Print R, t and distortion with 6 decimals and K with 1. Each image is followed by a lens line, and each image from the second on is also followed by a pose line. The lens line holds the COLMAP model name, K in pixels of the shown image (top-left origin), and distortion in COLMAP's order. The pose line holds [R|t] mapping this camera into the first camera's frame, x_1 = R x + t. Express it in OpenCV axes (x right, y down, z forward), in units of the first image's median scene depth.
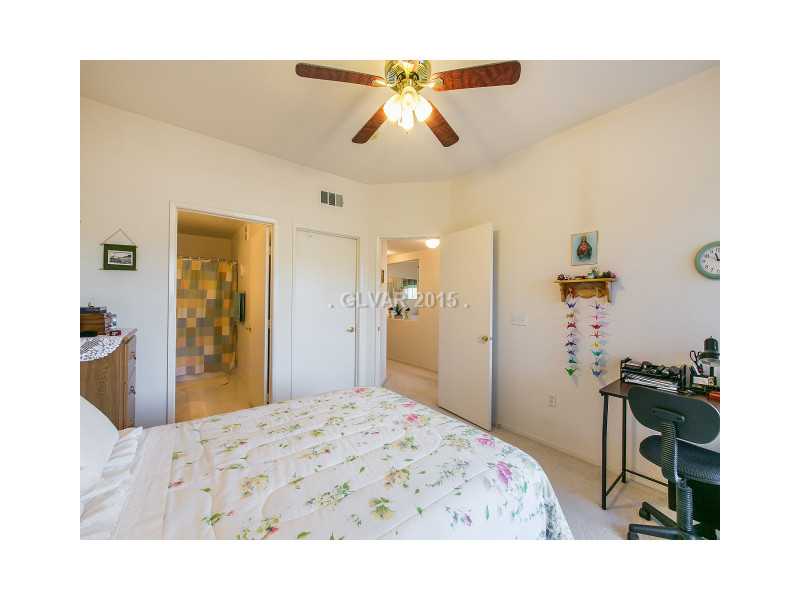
lens RADIAL K [[283.2, 0, 401.1], [0, 283.2, 298.9], [0, 0, 1]] dist [-0.000763, 0.000047]
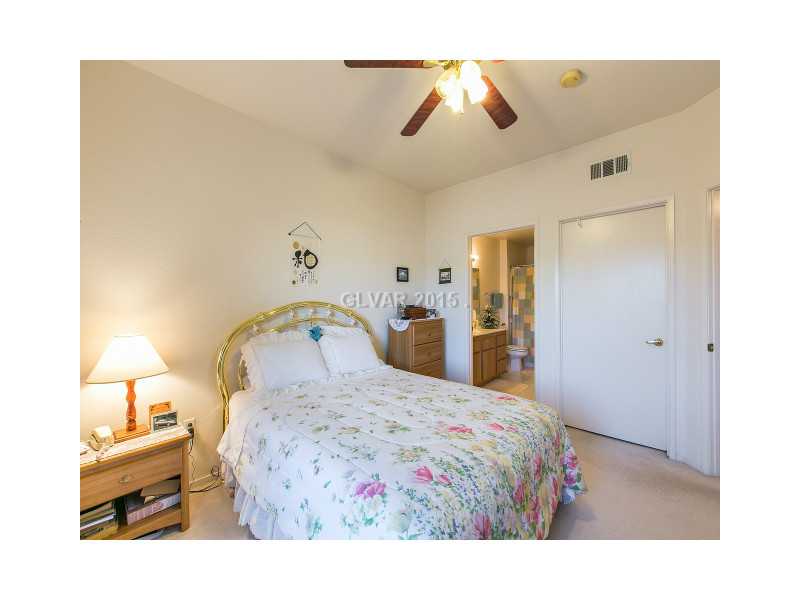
lens RADIAL K [[283.2, 0, 401.1], [0, 283.2, 298.9], [0, 0, 1]] dist [-0.000763, 0.000047]
pose [[0.152465, -0.017072, -0.988161, 0.884212], [0.014346, 0.999784, -0.015059, 0.016845], [0.988205, -0.011880, 0.152677, 0.670503]]
